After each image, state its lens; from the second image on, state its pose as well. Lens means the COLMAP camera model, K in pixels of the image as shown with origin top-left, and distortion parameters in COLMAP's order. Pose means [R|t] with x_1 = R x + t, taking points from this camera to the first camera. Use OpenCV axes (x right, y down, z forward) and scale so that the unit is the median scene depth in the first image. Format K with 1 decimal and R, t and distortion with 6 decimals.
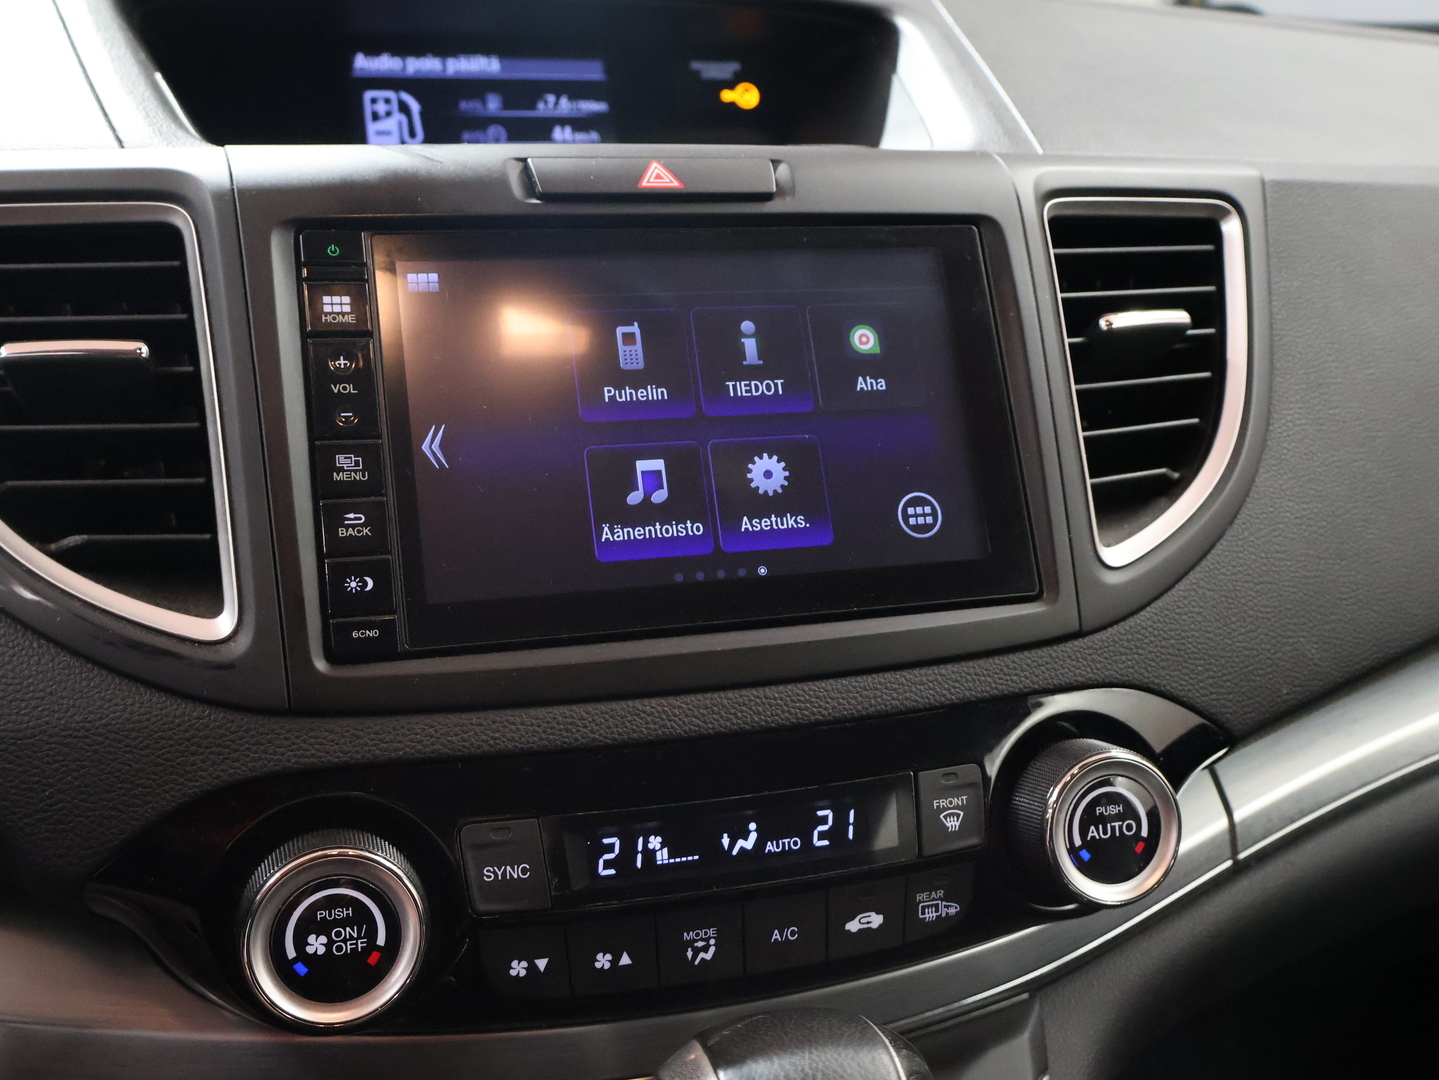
lens RADIAL K [[1430.1, 0, 689.7], [0, 1430.1, 538.6], [0, 0, 1]] dist [0.012842, 0.007706]
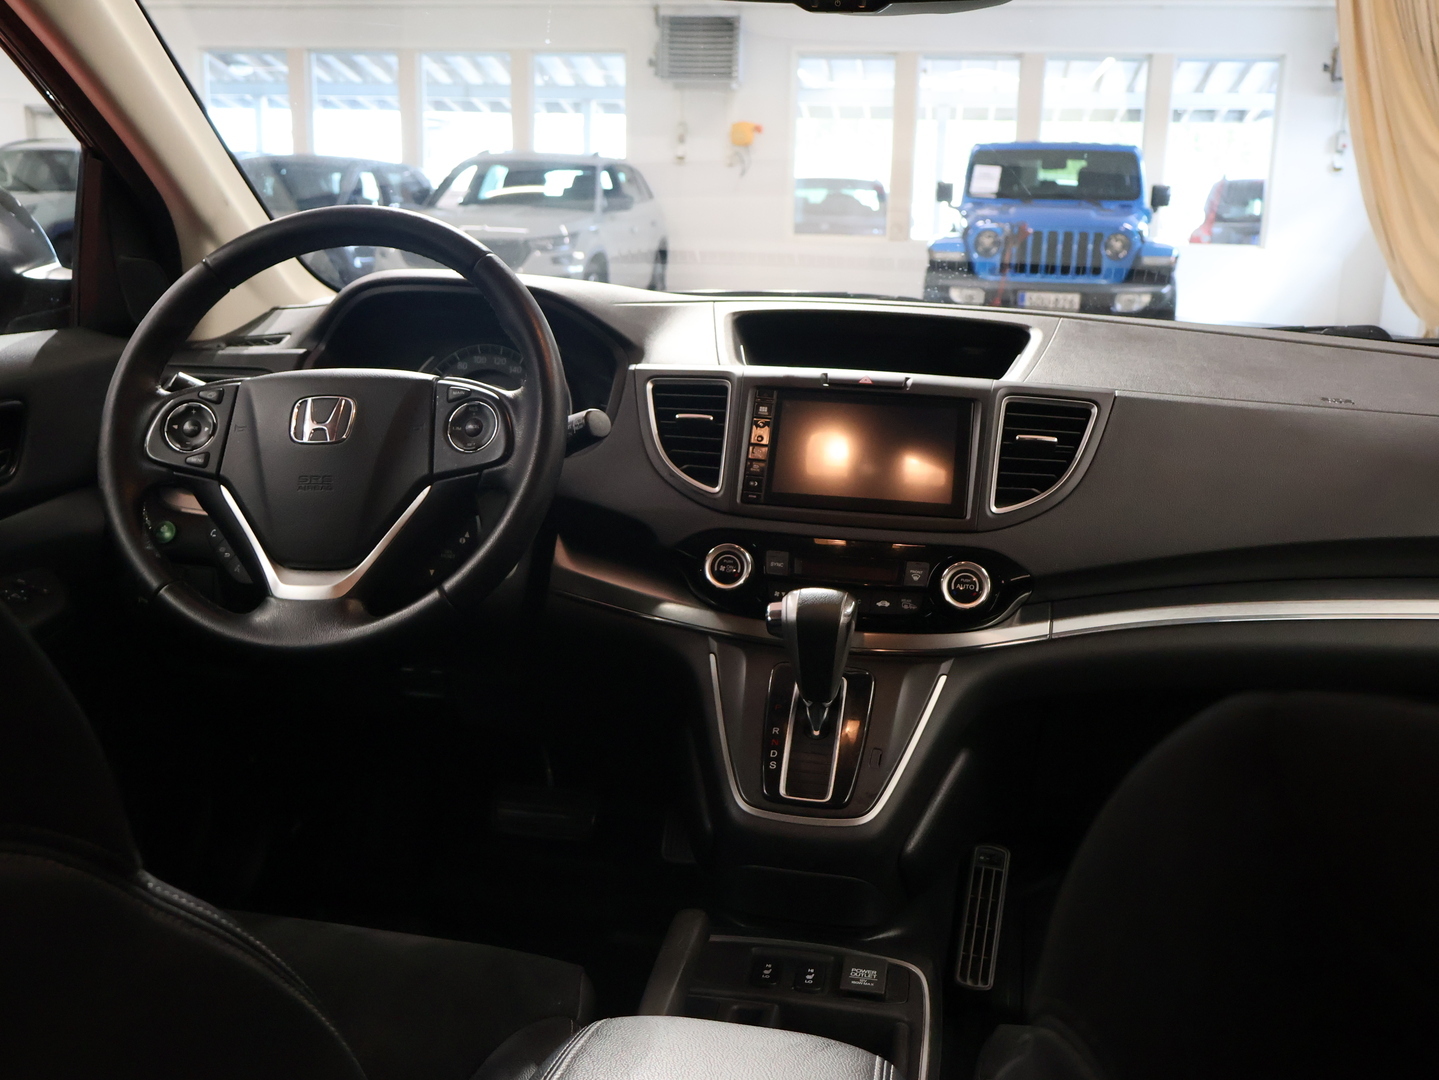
lens RADIAL K [[1430.1, 0, 689.7], [0, 1430.1, 538.6], [0, 0, 1]] dist [0.012842, 0.007706]
pose [[0.889431, 0.093916, -0.447317, 1.154812], [-0.173695, 0.974692, -0.140731, 0.649792], [0.422779, 0.202867, 0.883234, -2.046773]]
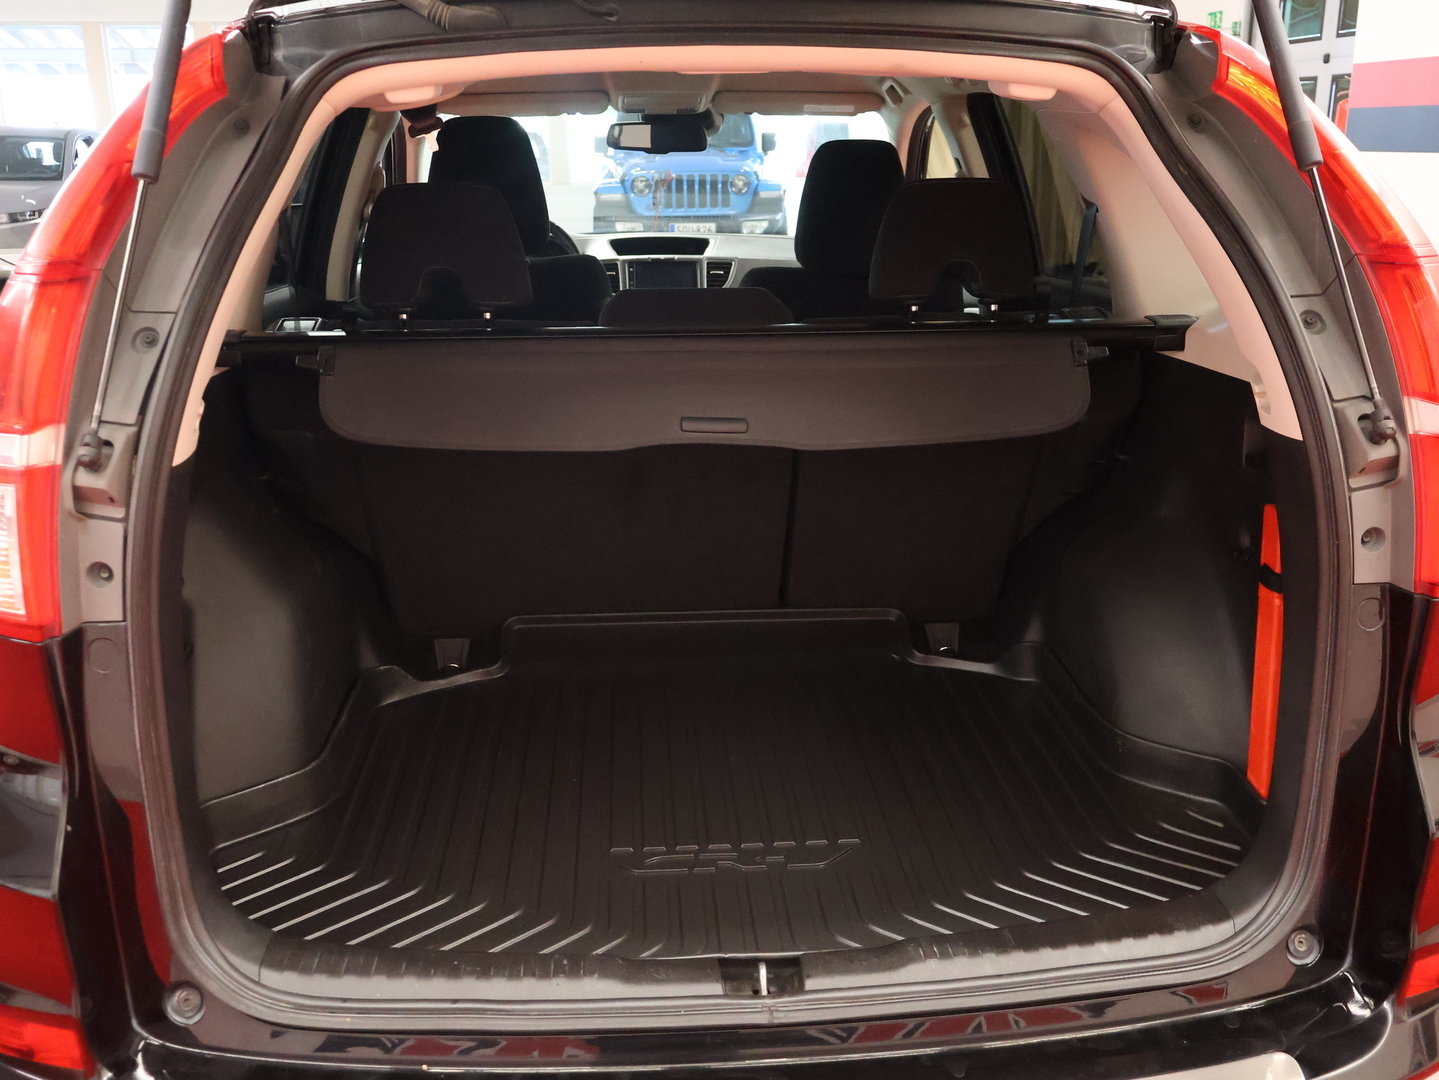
lens RADIAL K [[1430.1, 0, 689.7], [0, 1430.1, 538.6], [0, 0, 1]] dist [0.012842, 0.007706]
pose [[0.973720, 0.013000, -0.227378, 2.601810], [-0.042552, 0.991174, -0.125554, 3.104746], [0.223739, 0.131930, 0.965679, -8.829824]]
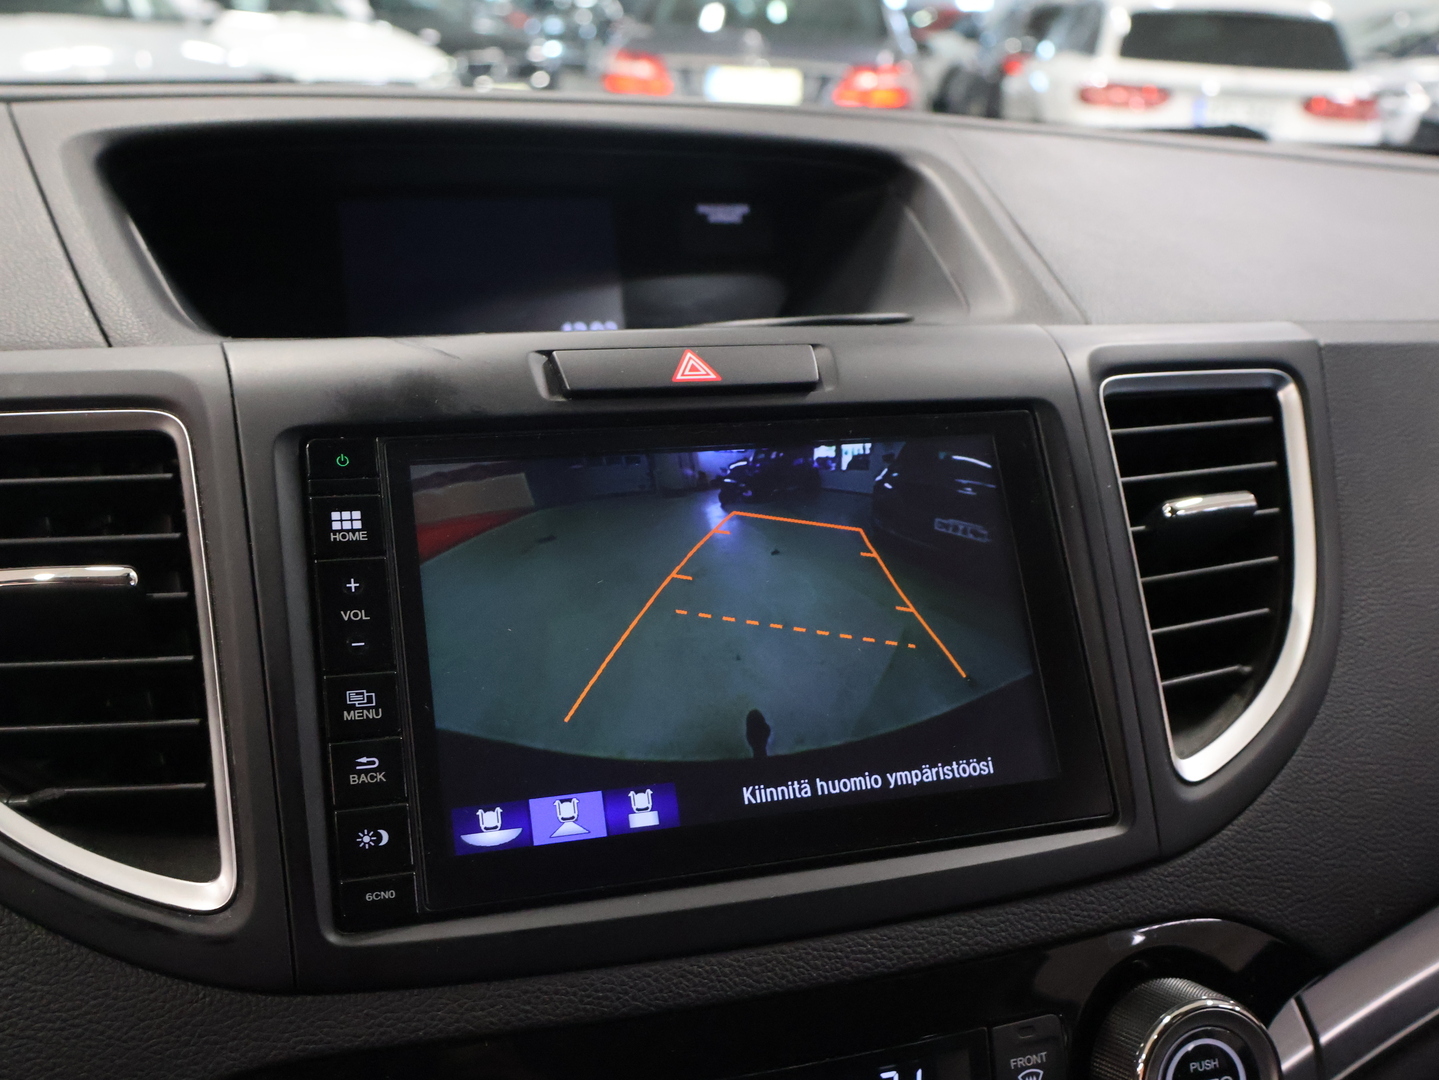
lens RADIAL K [[1430.1, 0, 689.7], [0, 1430.1, 538.6], [0, 0, 1]] dist [0.012842, 0.007706]
pose [[0.999736, -0.010121, 0.020638, -0.046383], [0.011148, 0.998674, -0.050252, -0.100645], [-0.020102, 0.050469, 0.998523, 0.087646]]
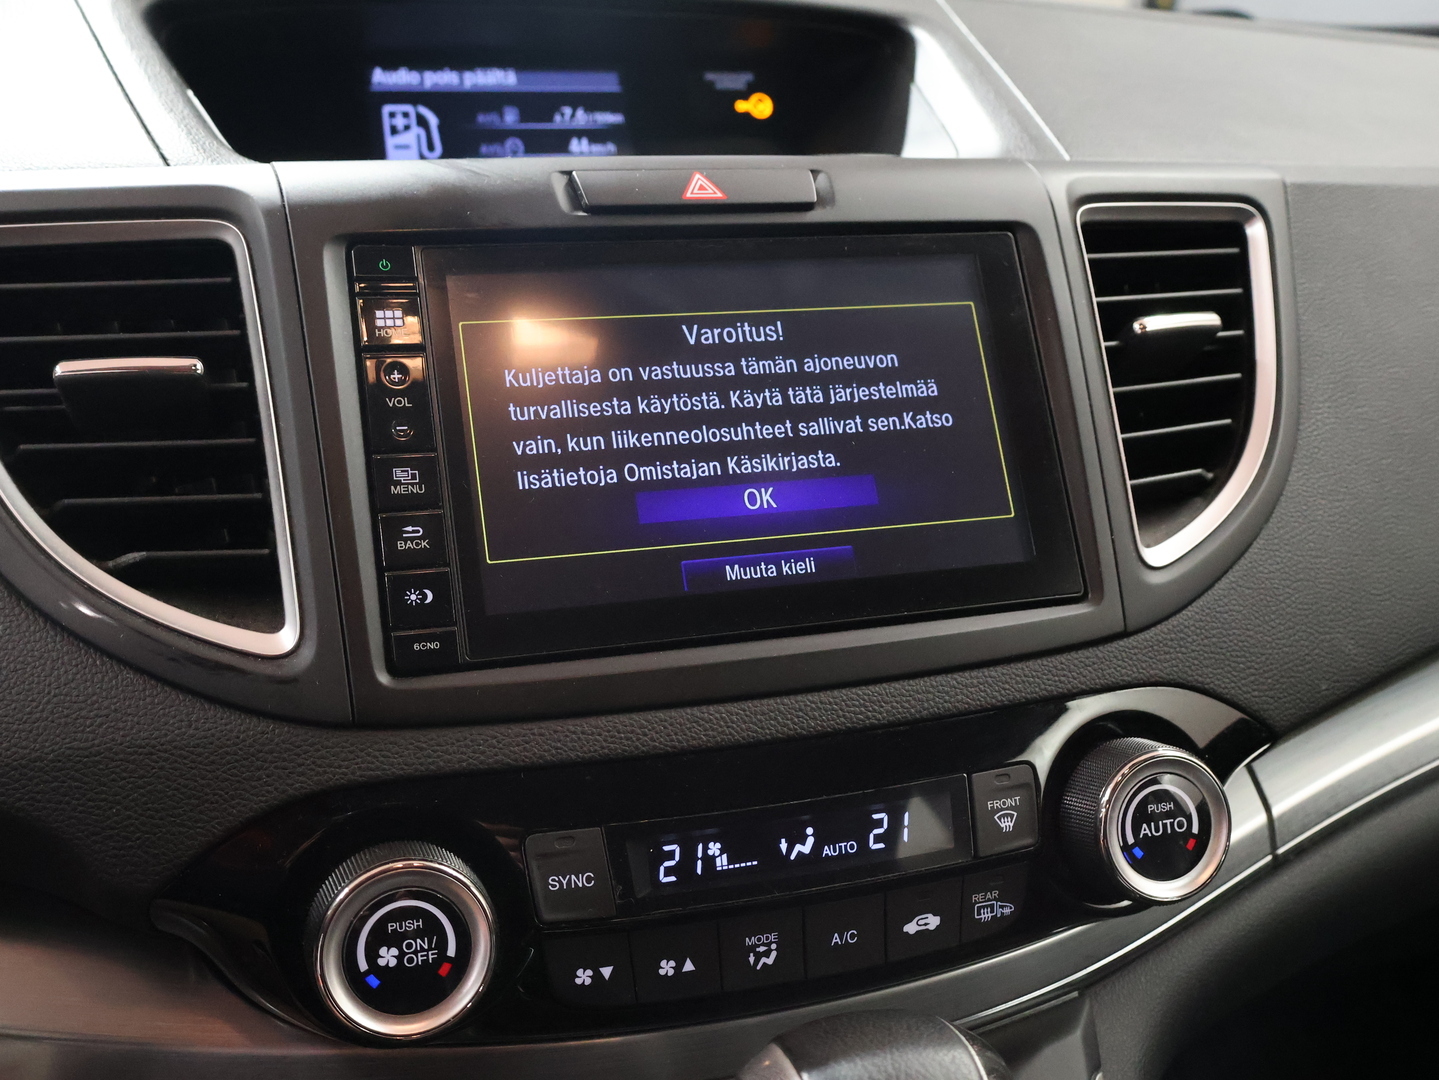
lens RADIAL K [[1430.1, 0, 689.7], [0, 1430.1, 538.6], [0, 0, 1]] dist [0.012842, 0.007706]
pose [[0.999717, -0.016292, 0.017341, -0.053932], [0.016395, 0.999849, -0.005814, 0.000074], [-0.017244, 0.006097, 0.999833, -0.006390]]
